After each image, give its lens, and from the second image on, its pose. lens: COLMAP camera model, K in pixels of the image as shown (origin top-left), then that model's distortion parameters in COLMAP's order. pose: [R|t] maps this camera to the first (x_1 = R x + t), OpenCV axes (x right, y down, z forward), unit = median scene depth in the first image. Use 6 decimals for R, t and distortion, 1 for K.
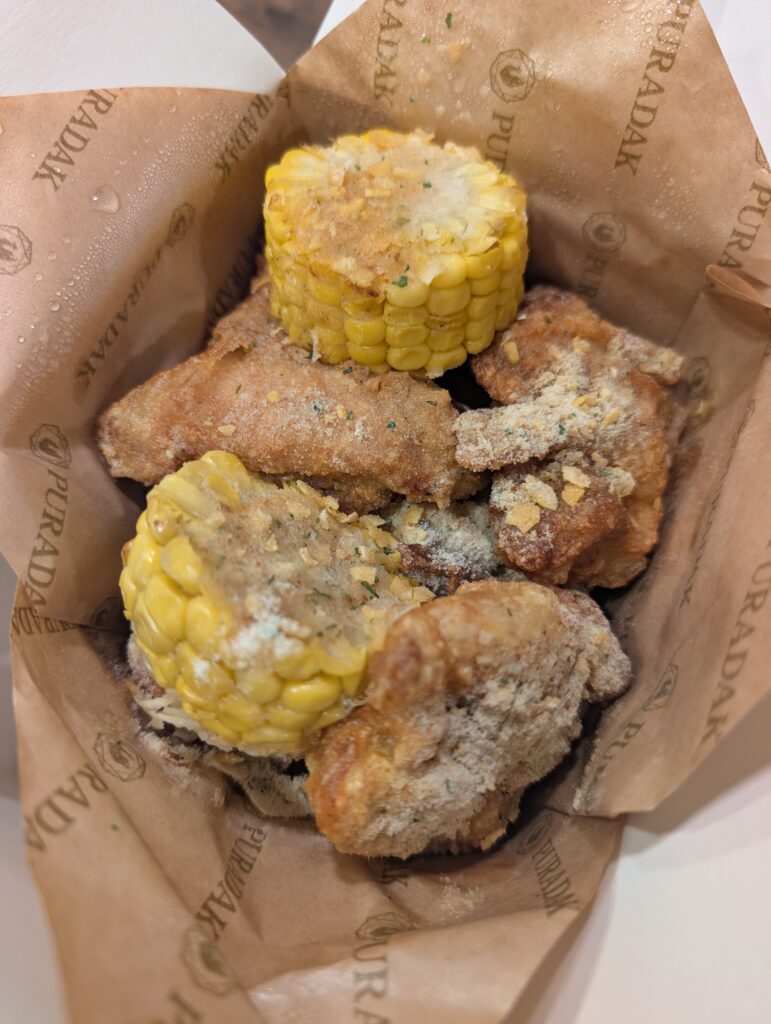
lens RADIAL K [[729.3, 0, 385.5], [0, 729.3, 512.0], [0, 0, 1]] dist [-0.001234, -0.003185]
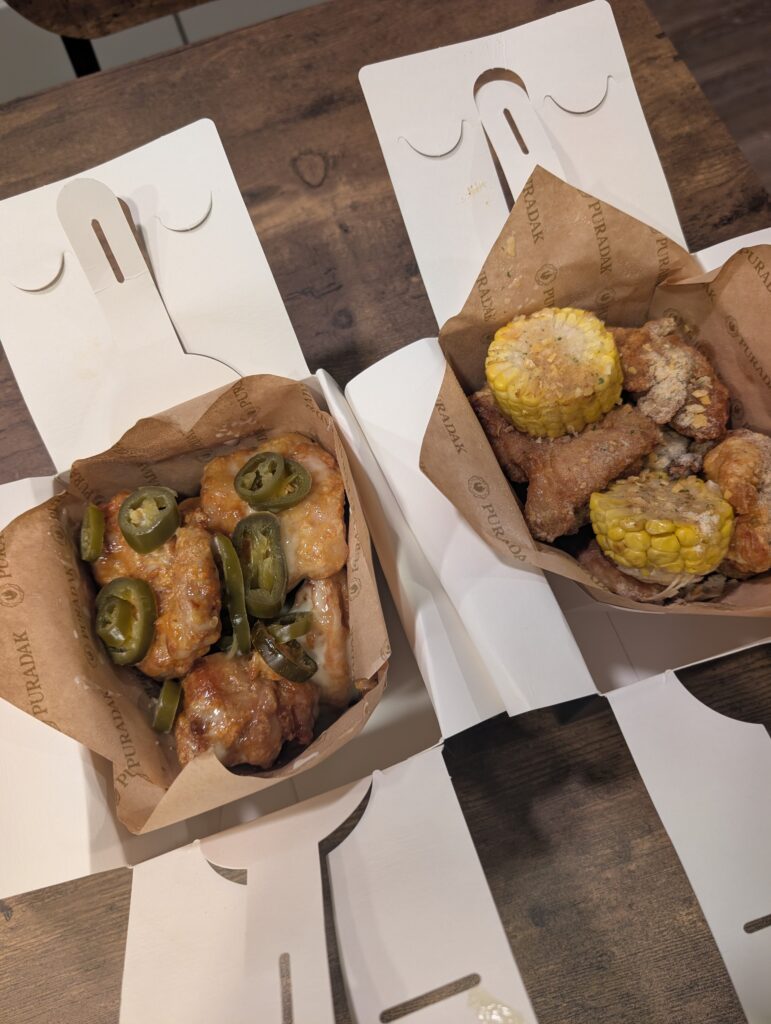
lens RADIAL K [[680.7, 0, 385.3], [0, 680.7, 499.4], [0, 0, 1]] dist [-0.001425, -0.000214]
pose [[0.696916, -0.693326, 0.183321, -1.021095], [0.689326, 0.718135, 0.095460, -0.677852], [-0.197834, 0.059840, 0.978407, -0.839792]]
